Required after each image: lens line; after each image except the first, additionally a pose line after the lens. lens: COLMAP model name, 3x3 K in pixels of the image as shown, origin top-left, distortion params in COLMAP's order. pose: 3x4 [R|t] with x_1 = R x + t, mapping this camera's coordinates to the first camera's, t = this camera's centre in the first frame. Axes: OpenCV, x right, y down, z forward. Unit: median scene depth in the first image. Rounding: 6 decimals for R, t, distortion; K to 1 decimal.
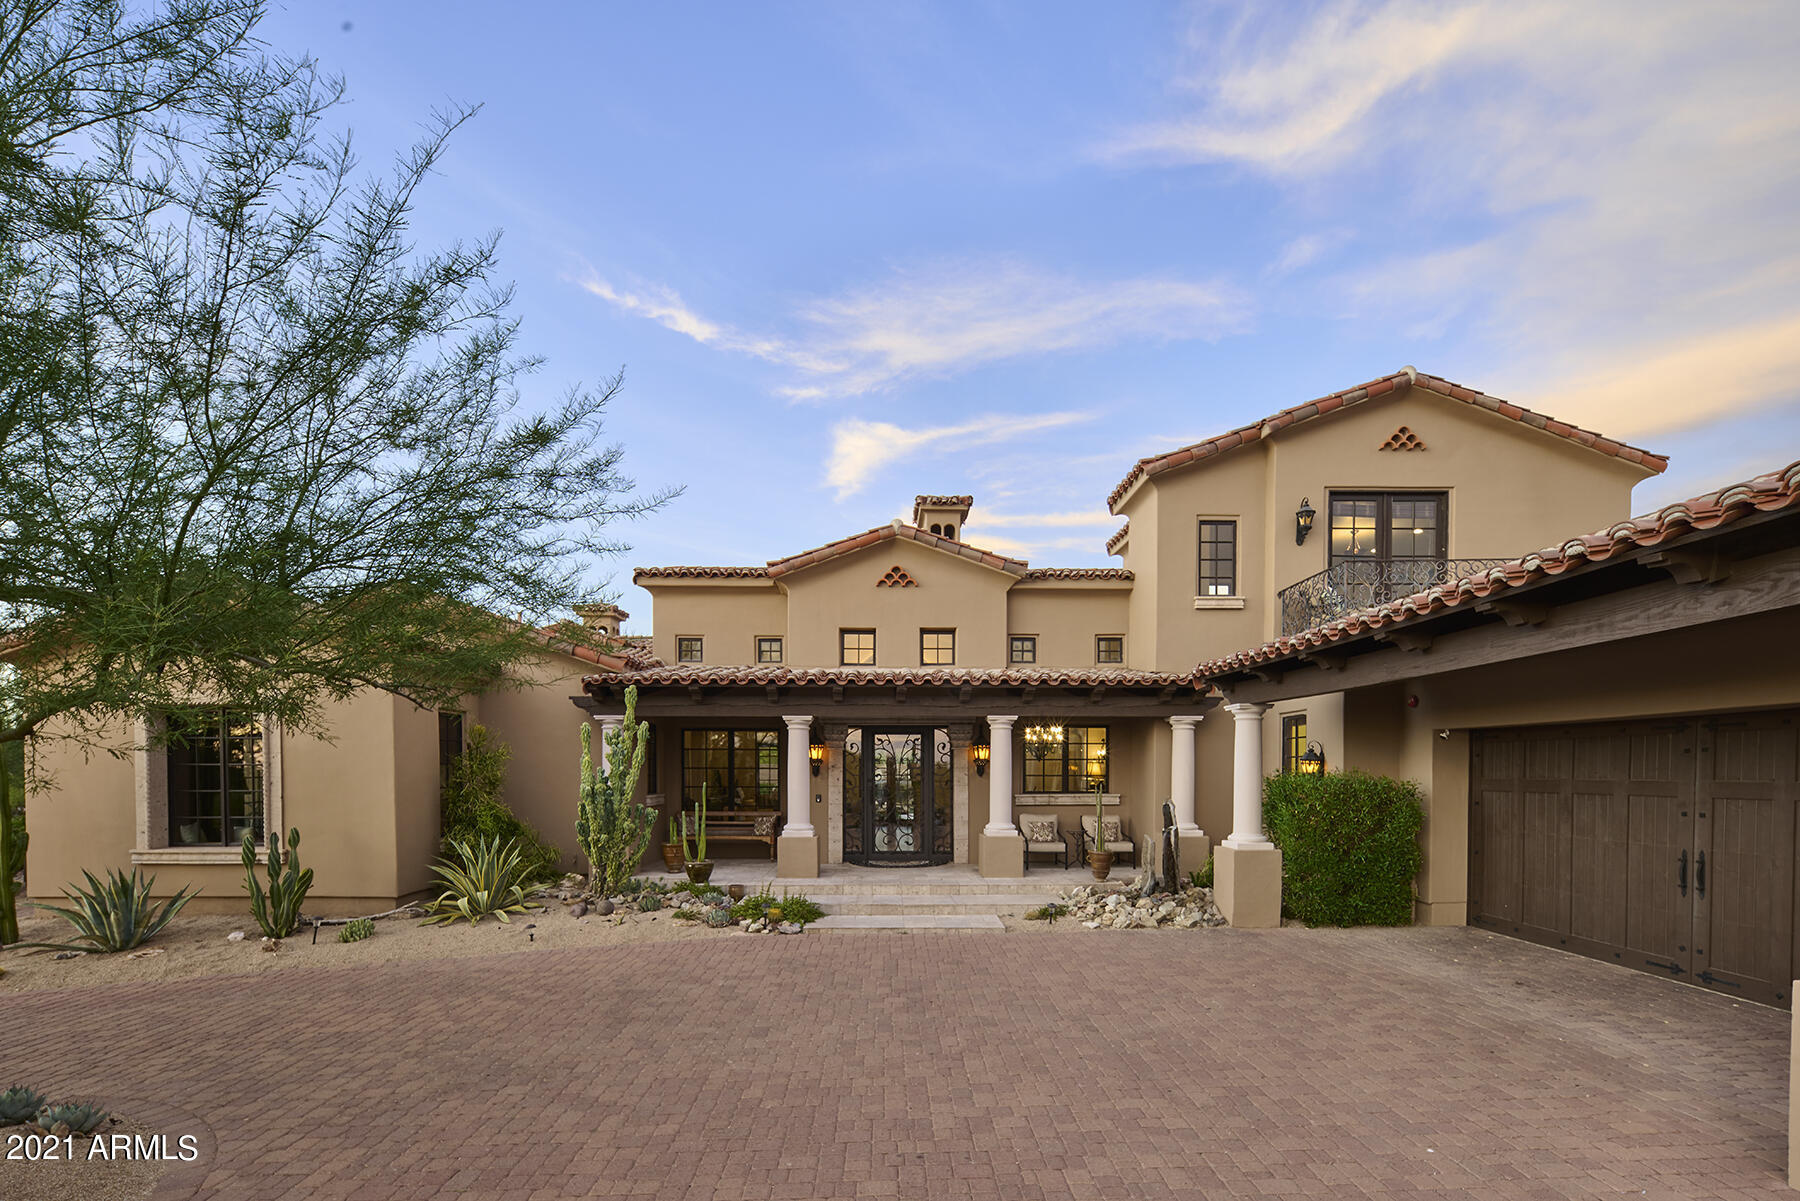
lens RADIAL K [[789.3, 0, 905.6], [0, 789.3, 608.4], [0, 0, 1]] dist [0.001137, -0.001954]
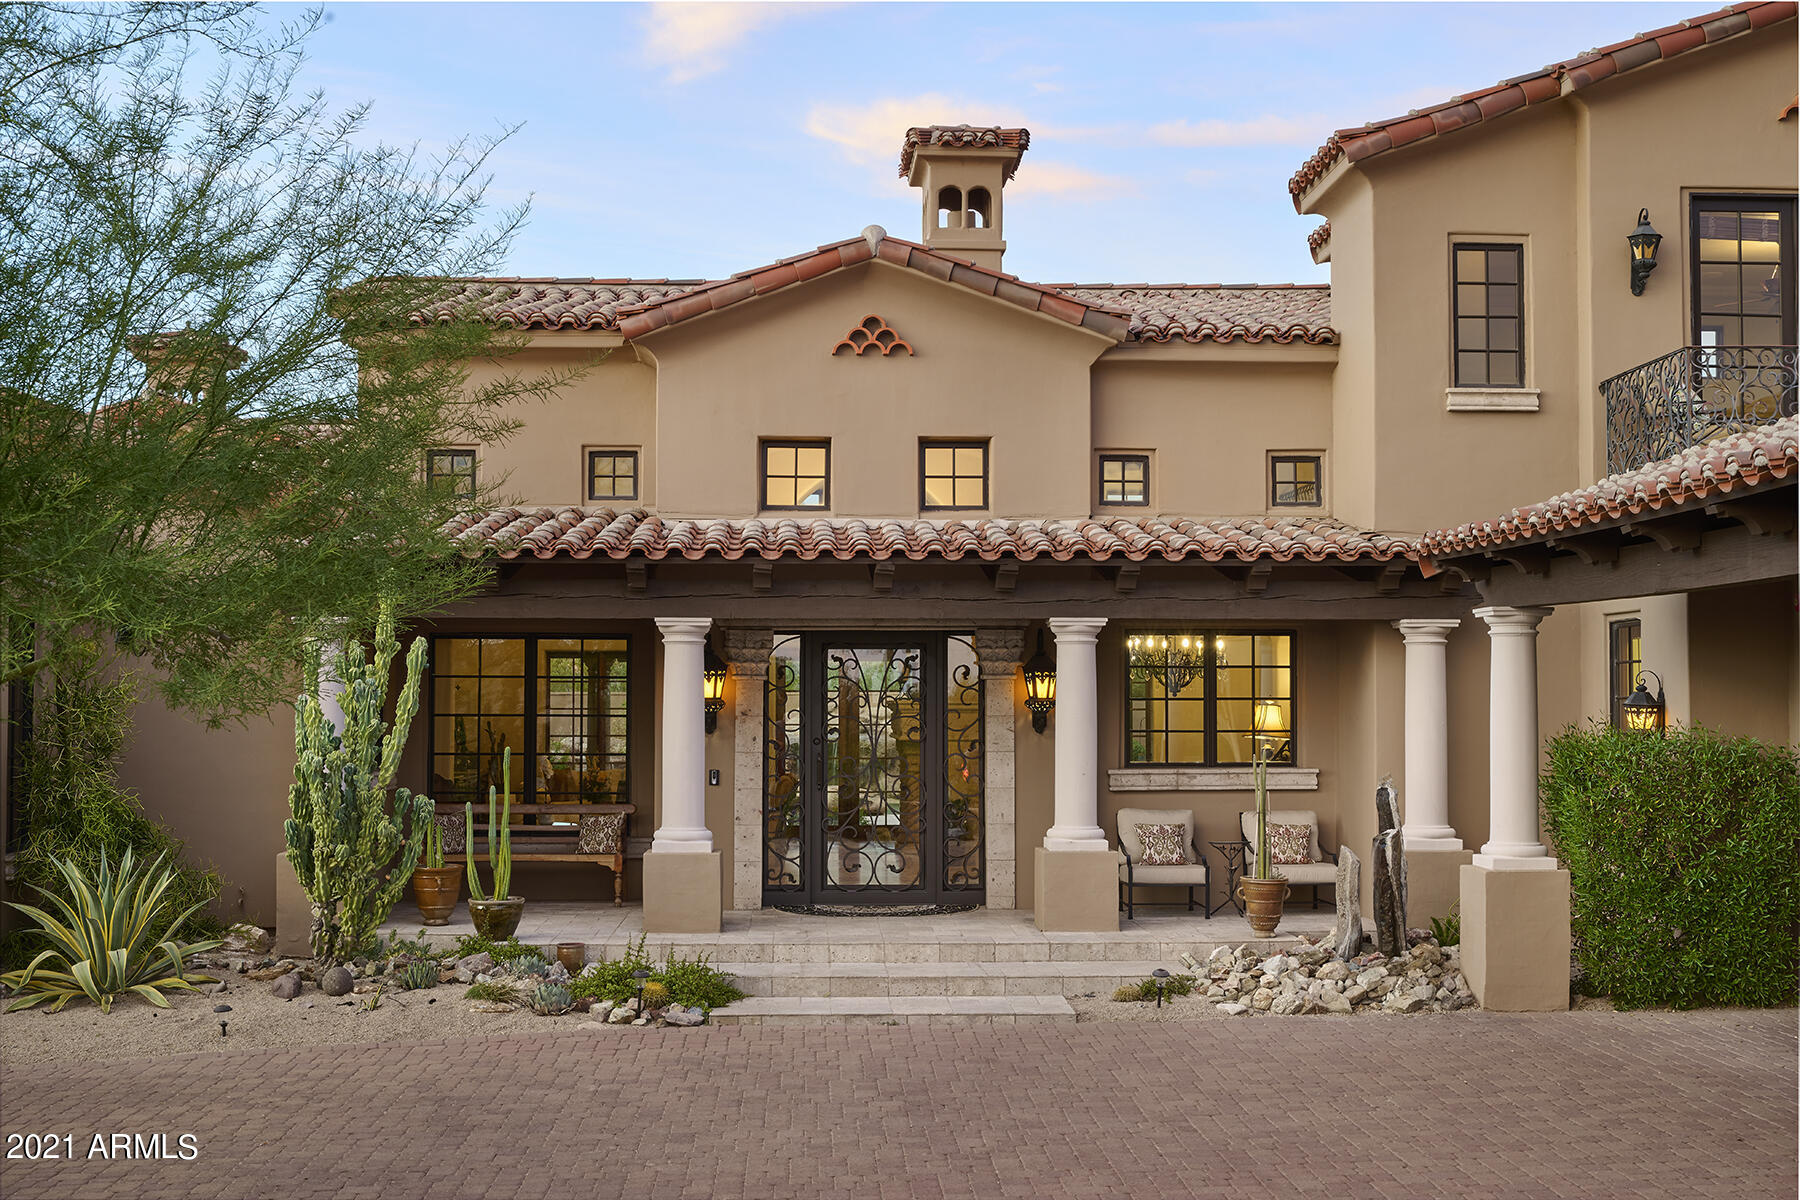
lens RADIAL K [[675.8, 0, 929.4], [0, 675.8, 597.0], [0, 0, 1]] dist [-0.001138, -0.000257]
pose [[0.999984, 0.000957, 0.005664, 0.022048], [-0.000811, 0.999669, -0.025697, 0.133813], [-0.005686, 0.025692, 0.999654, 0.554863]]
